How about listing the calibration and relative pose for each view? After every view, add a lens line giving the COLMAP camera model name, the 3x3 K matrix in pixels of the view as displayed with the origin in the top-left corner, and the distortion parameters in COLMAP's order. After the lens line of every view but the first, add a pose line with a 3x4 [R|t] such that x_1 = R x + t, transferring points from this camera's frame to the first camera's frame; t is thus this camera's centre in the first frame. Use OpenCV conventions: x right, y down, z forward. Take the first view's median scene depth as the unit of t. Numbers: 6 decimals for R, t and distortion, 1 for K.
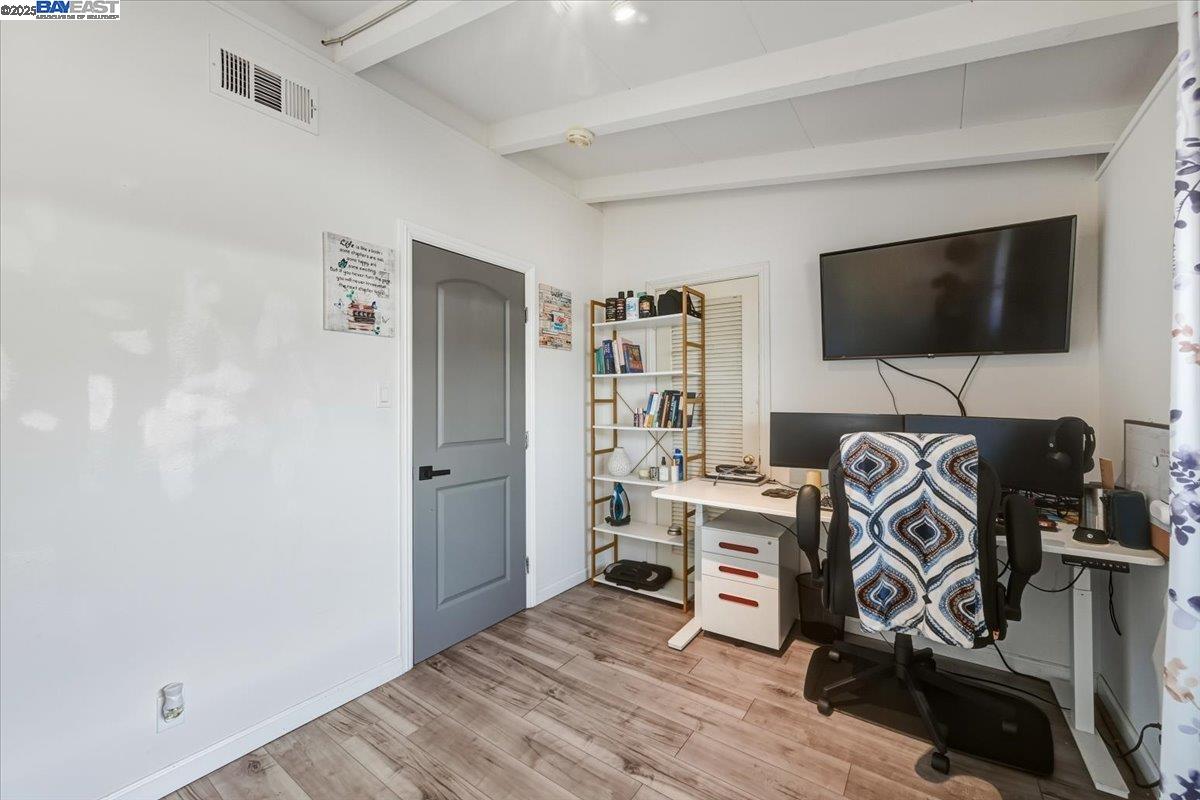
lens RADIAL K [[475.0, 0, 601.7], [0, 475.0, 400.2], [0, 0, 1]] dist [-0.005816, 0.000938]
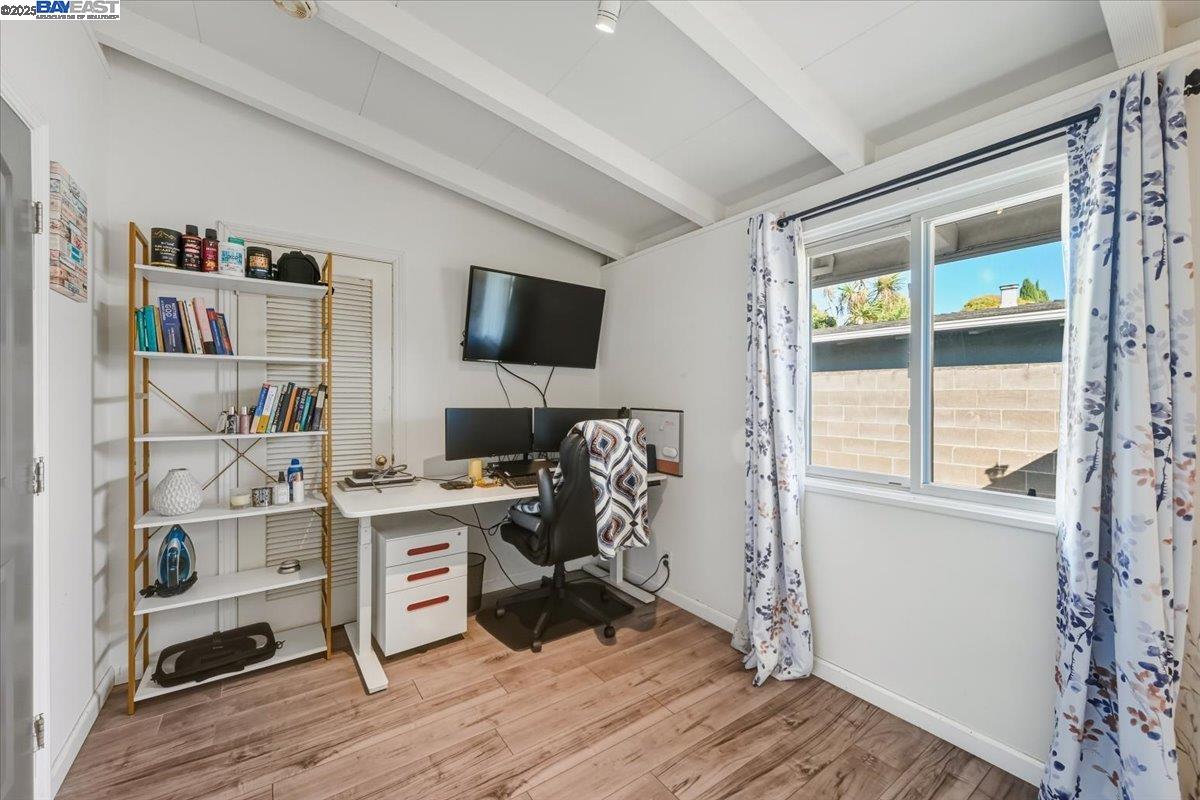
lens RADIAL K [[475.0, 0, 603.1], [0, 475.0, 400.0], [0, 0, 1]] dist [-0.005816, 0.000938]
pose [[0.322332, -0.005429, 0.946611, -0.501827], [-0.006620, 0.999946, 0.007990, -0.002870], [-0.946604, -0.008842, 0.322279, 0.349524]]
